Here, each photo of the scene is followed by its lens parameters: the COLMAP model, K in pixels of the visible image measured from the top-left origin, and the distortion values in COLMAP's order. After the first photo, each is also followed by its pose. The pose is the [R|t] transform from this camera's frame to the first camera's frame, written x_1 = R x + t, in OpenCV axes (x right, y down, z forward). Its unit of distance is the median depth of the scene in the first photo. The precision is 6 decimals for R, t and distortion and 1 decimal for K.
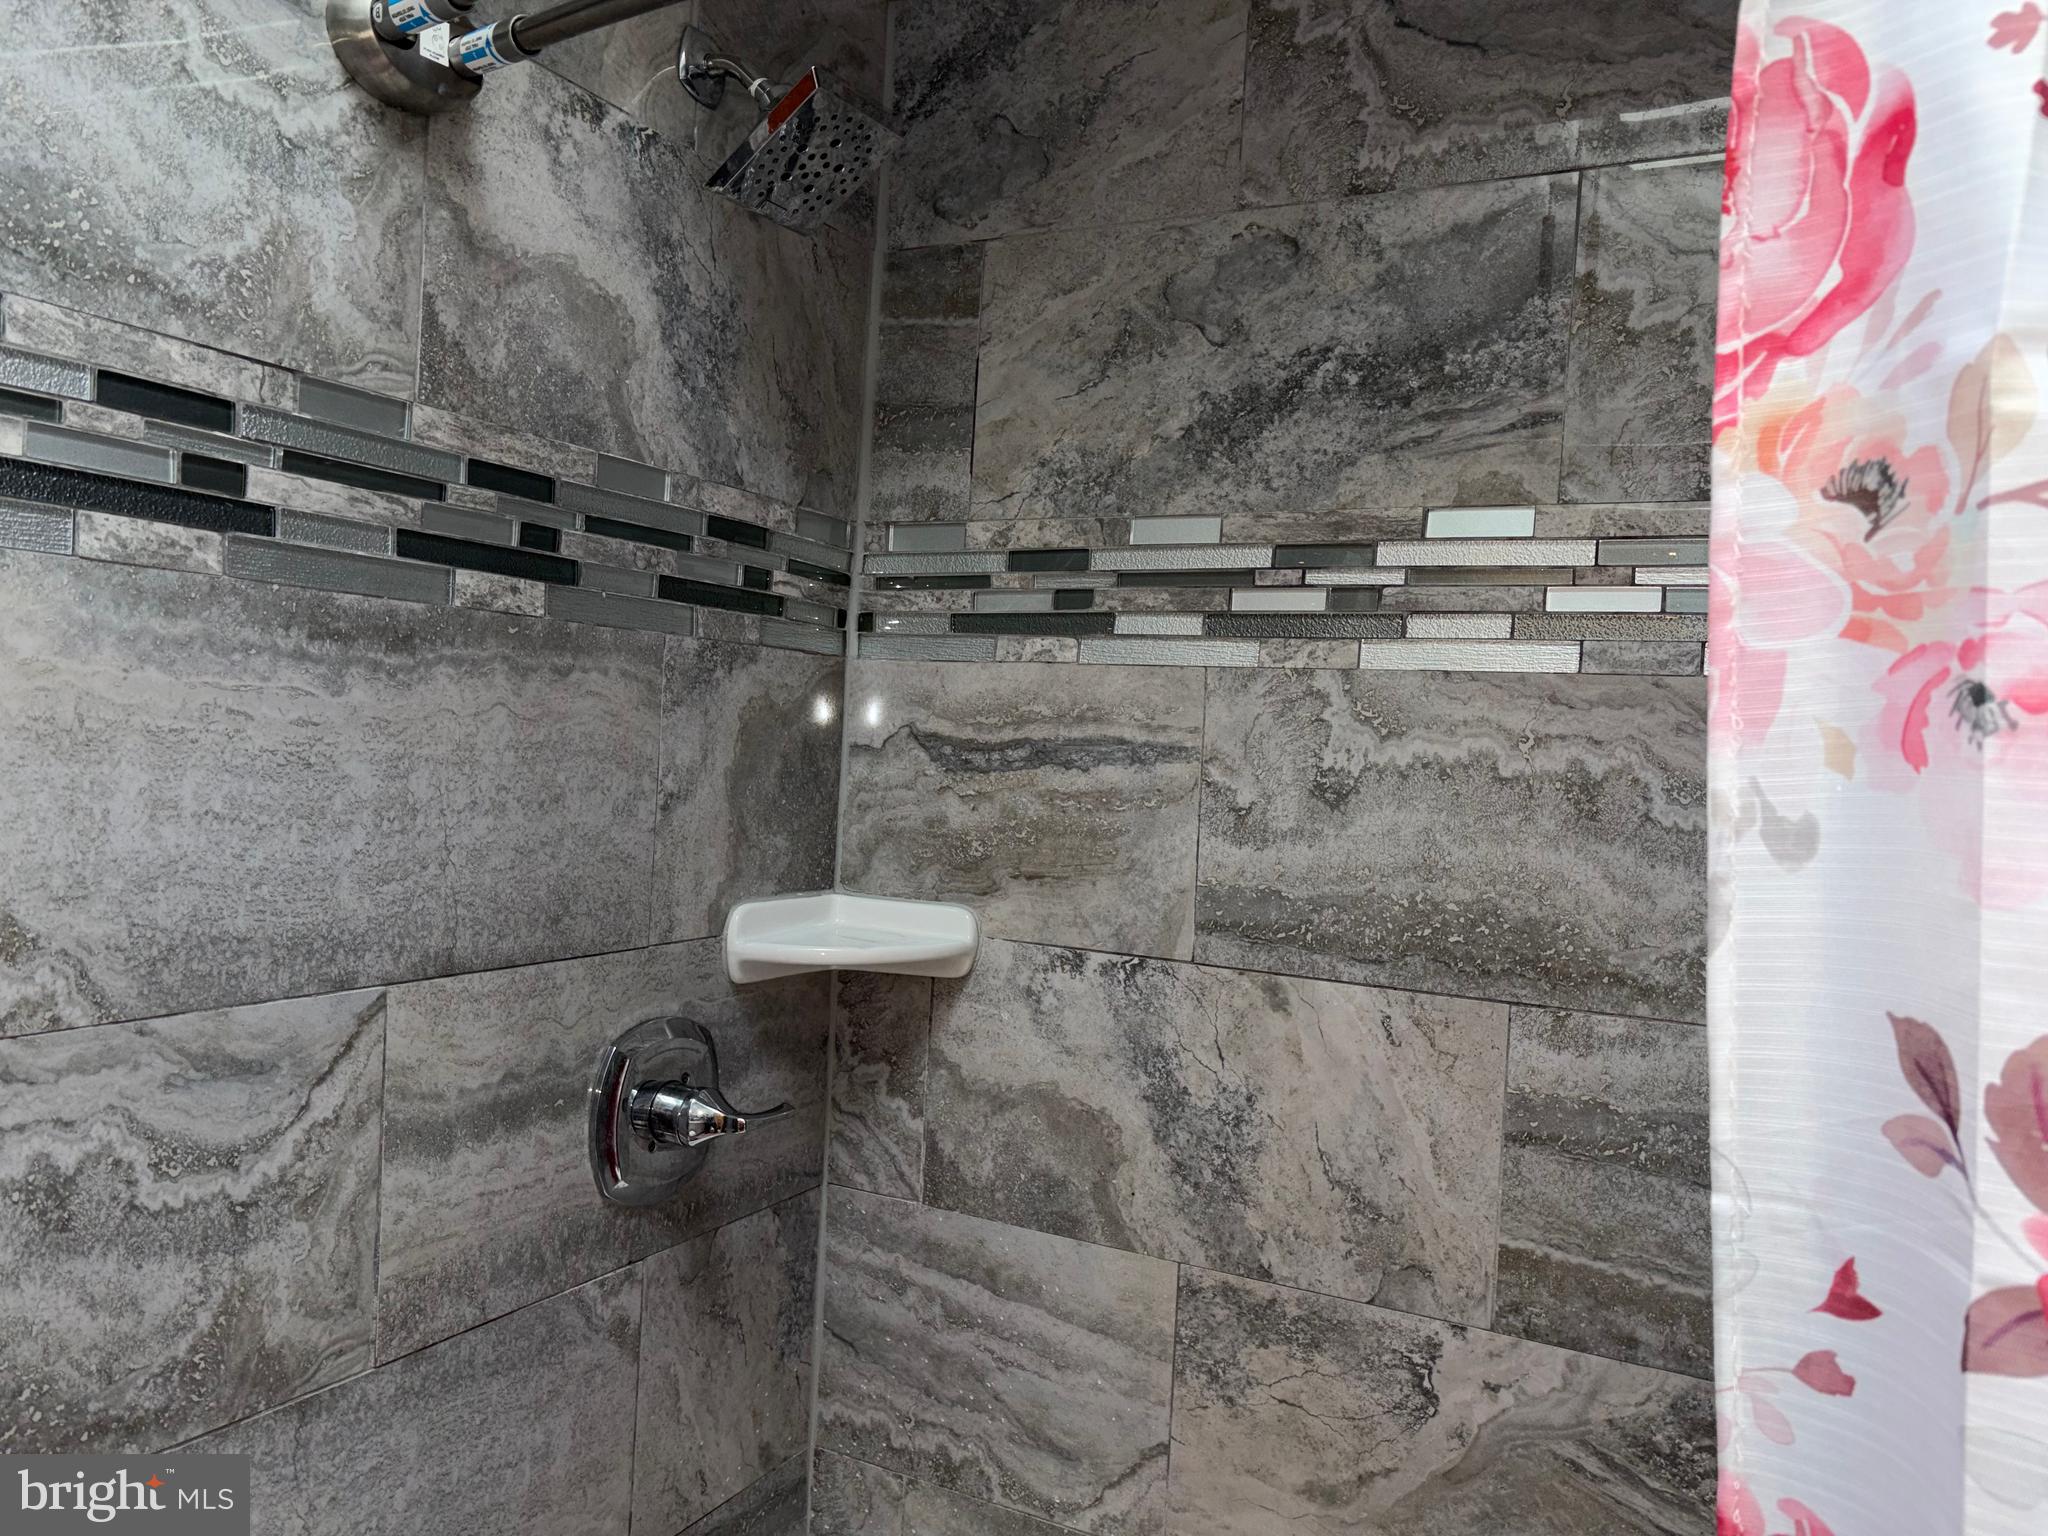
lens RADIAL K [[1550.5, 0, 1026.0], [0, 1550.5, 775.0], [0, 0, 1]] dist [0.043984, -0.044420]
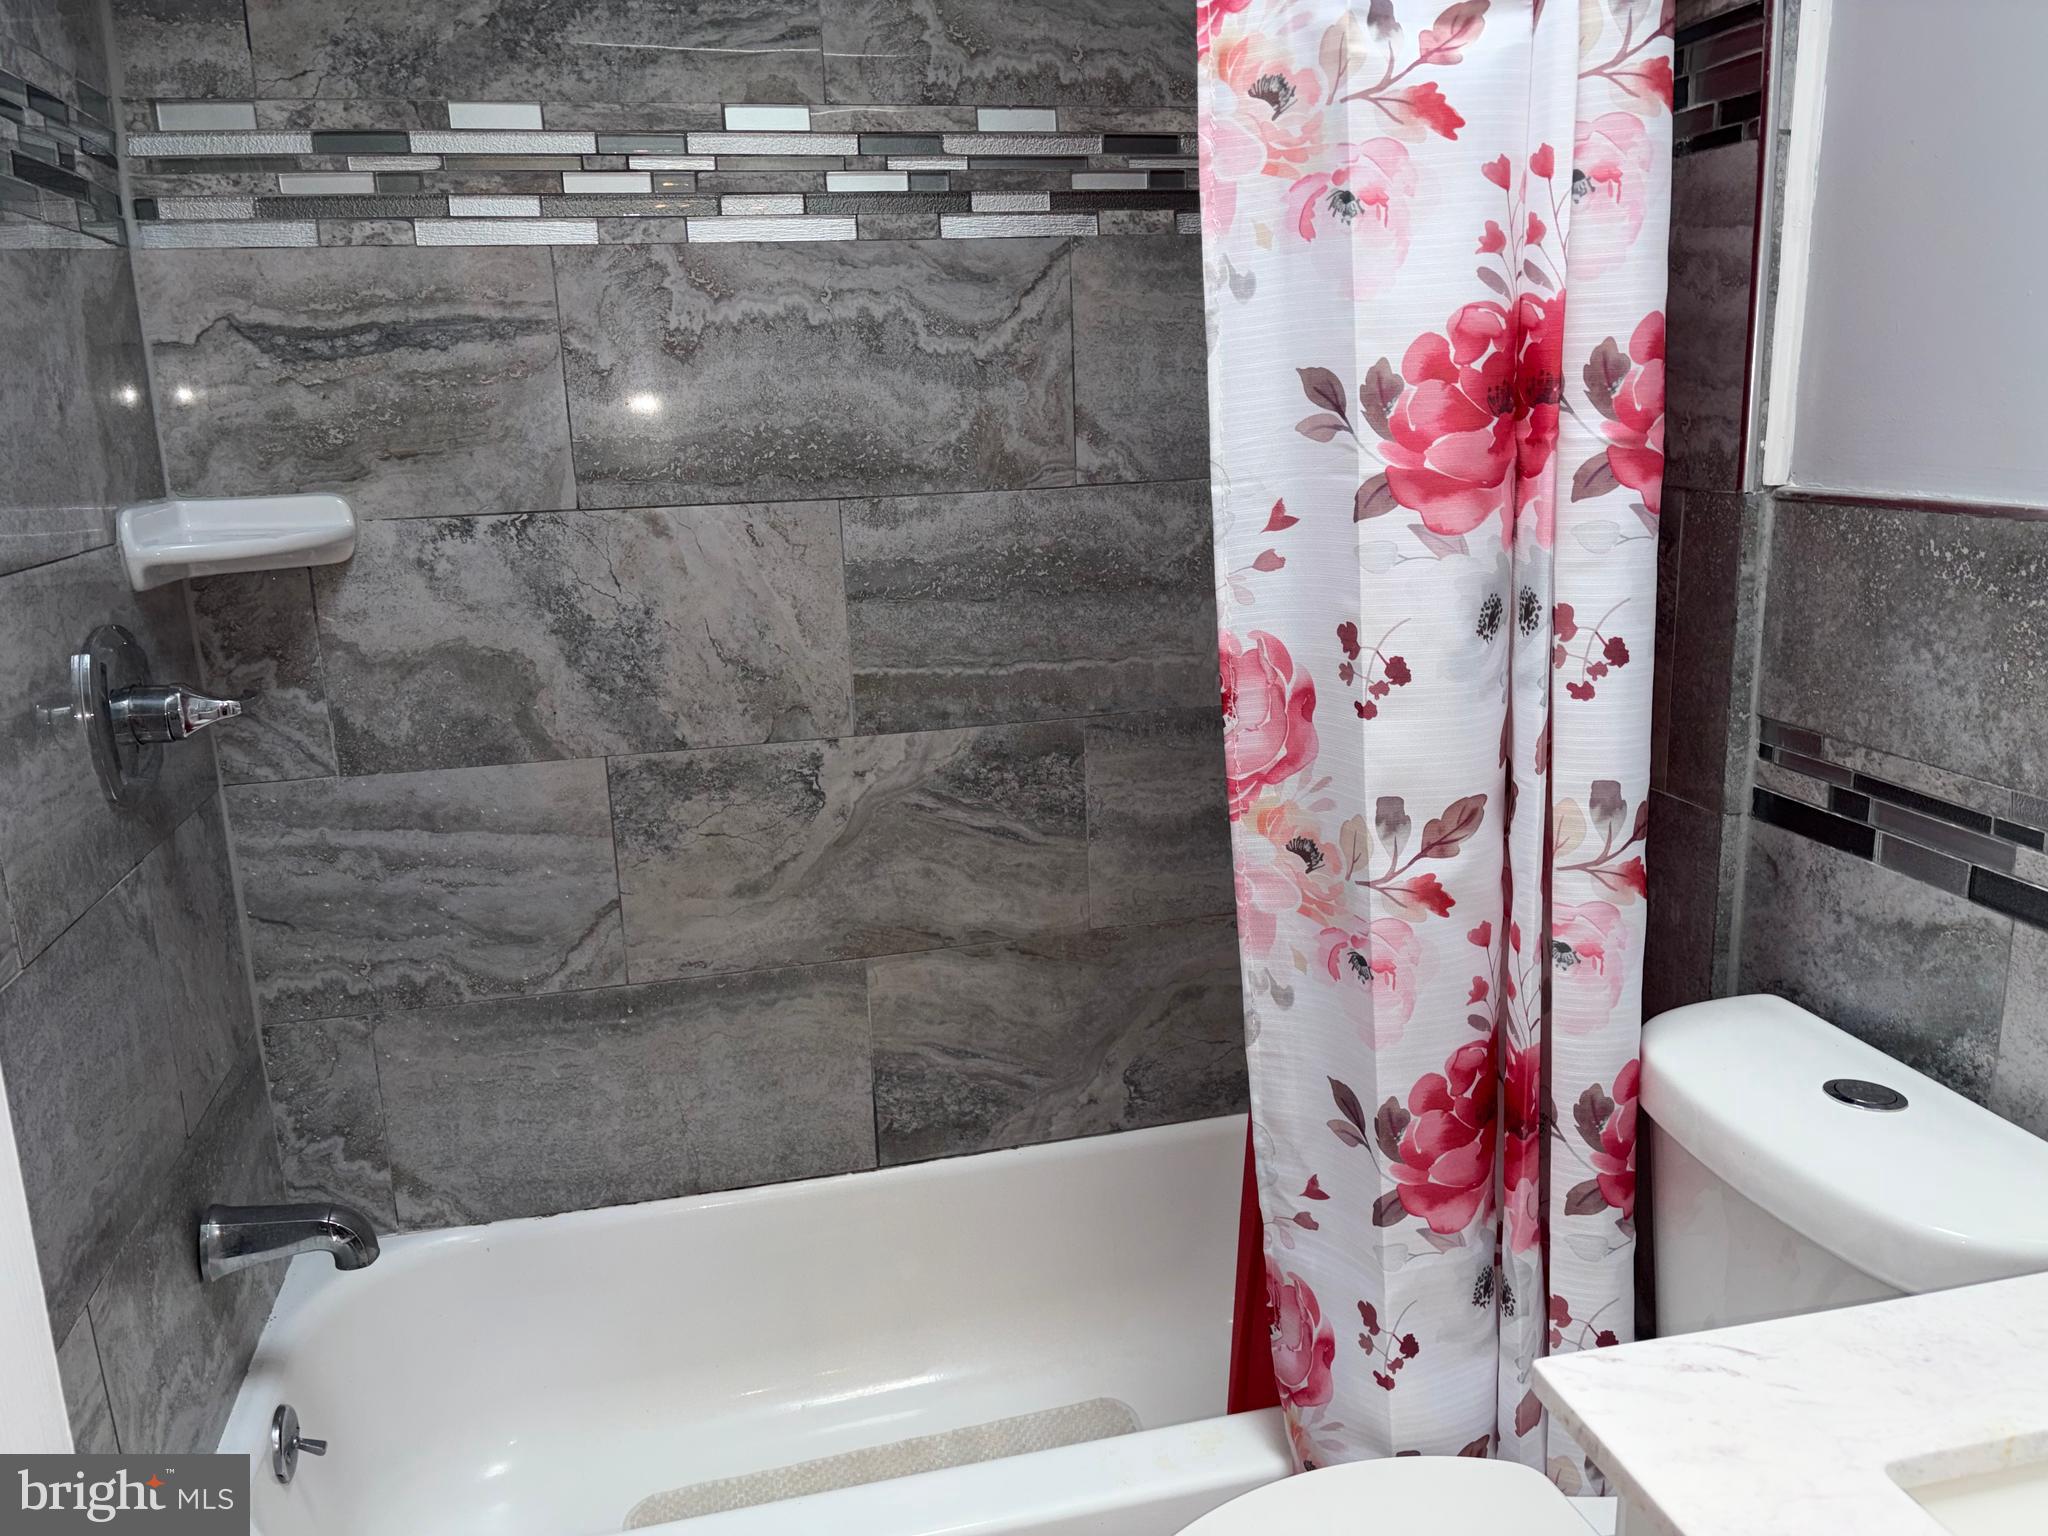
lens RADIAL K [[1550.5, 0, 1035.3], [0, 1550.5, 750.2], [0, 0, 1]] dist [0.043984, -0.044420]
pose [[0.748399, -0.223526, 0.624448, -0.420559], [0.088320, 0.966701, 0.240186, 0.045113], [-0.657342, -0.124603, 0.743219, -0.132526]]
